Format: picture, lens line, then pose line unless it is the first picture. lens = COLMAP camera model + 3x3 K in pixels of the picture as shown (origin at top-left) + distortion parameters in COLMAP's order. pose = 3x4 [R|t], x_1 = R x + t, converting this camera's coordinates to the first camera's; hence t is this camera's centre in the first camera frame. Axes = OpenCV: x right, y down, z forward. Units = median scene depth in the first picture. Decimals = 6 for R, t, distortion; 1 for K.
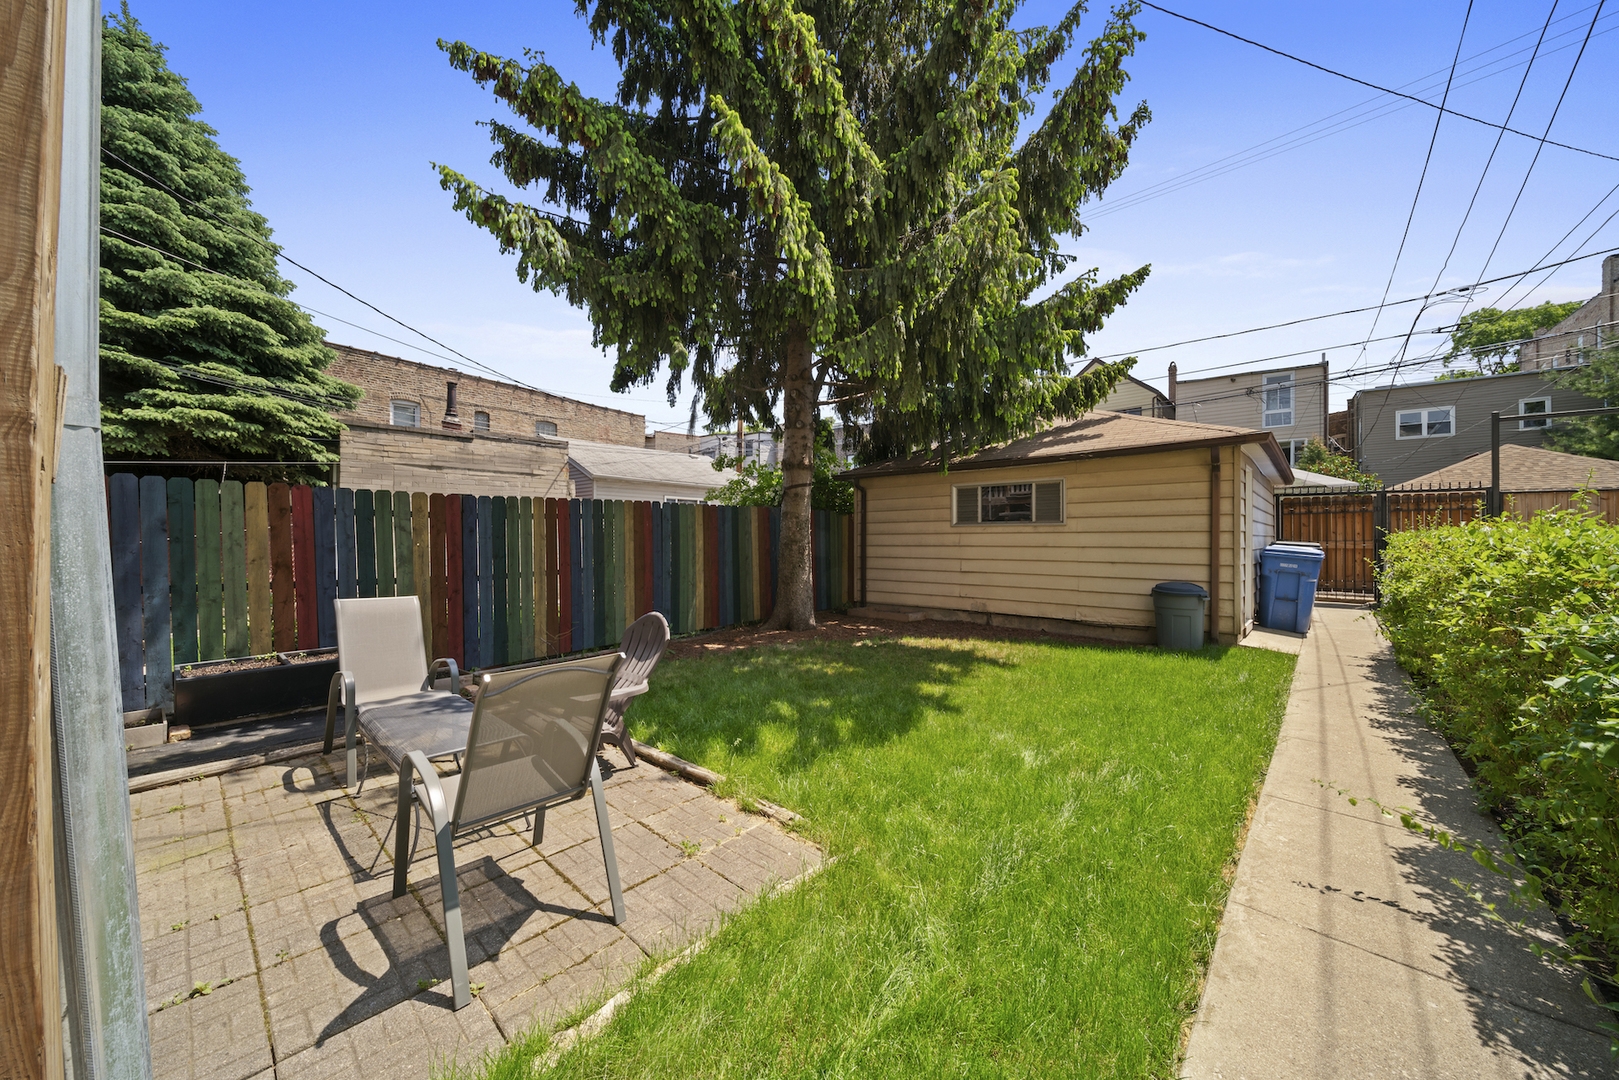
lens RADIAL K [[572.4, 0, 808.8], [0, 572.4, 528.6], [0, 0, 1]] dist [-0.000545, -0.000195]
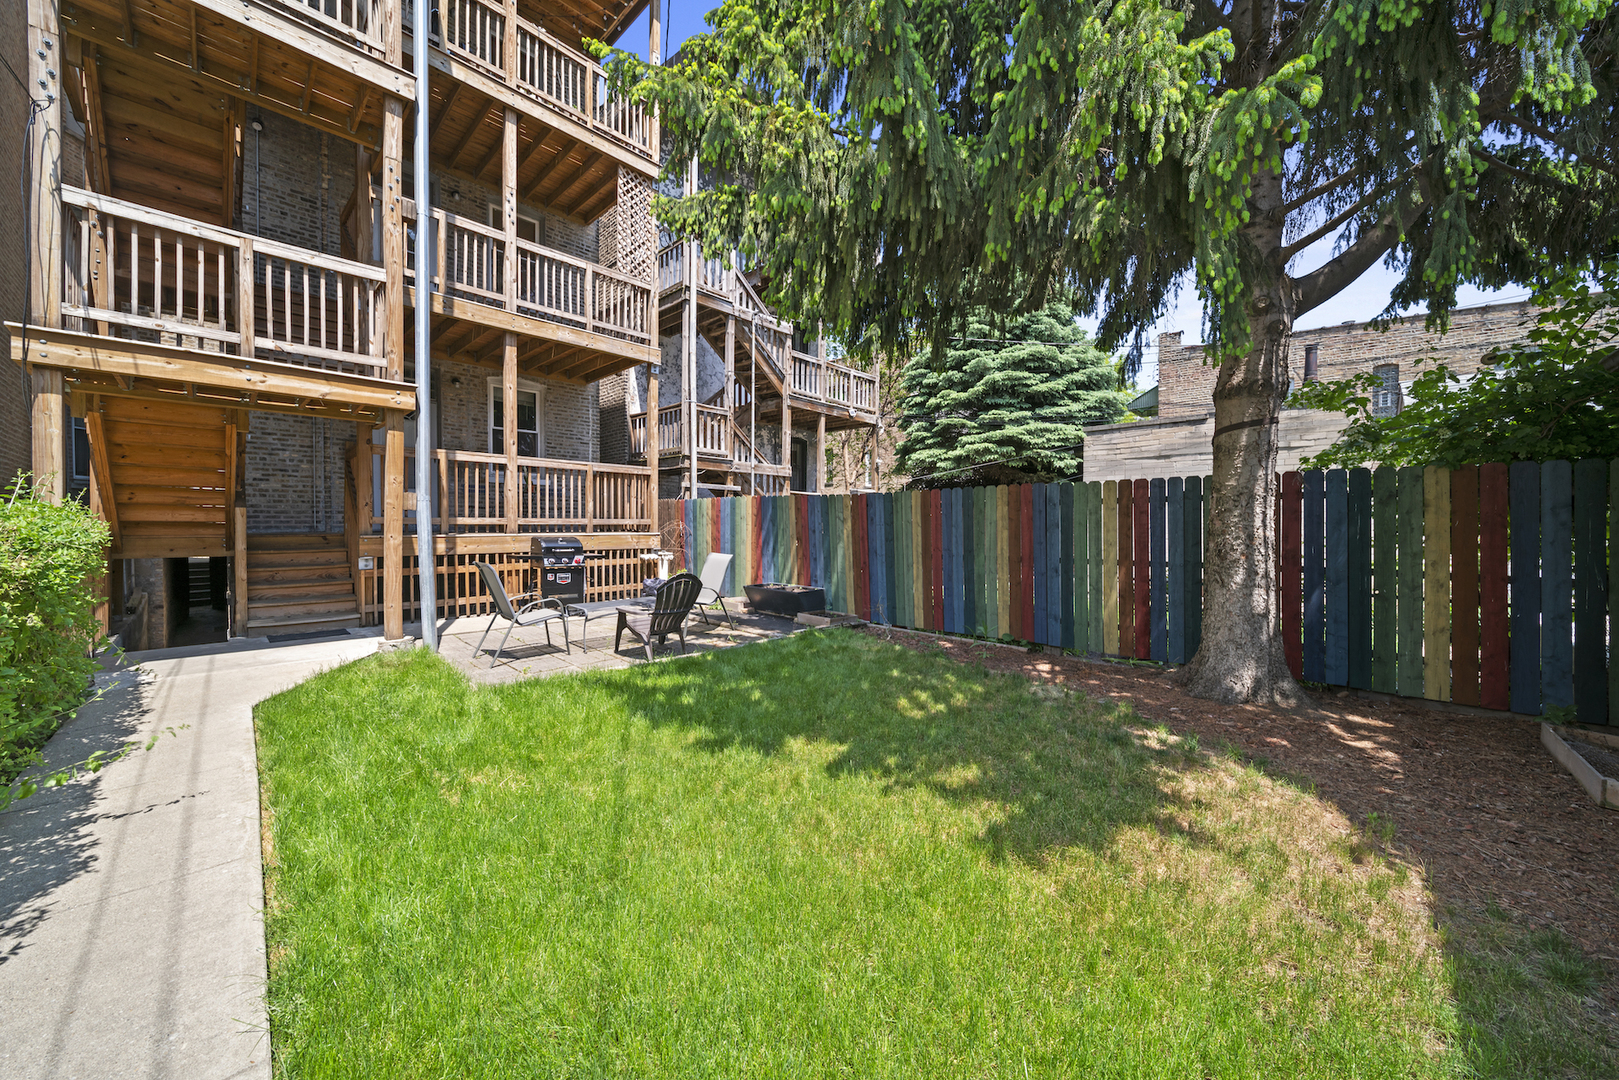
lens RADIAL K [[572.4, 0, 808.8], [0, 572.4, 528.6], [0, 0, 1]] dist [-0.000545, -0.000195]
pose [[-0.043629, 0.007852, -0.999017, 0.522158], [0.005537, 0.999956, 0.007618, 0.009548], [0.999032, -0.005200, -0.043670, 0.606154]]
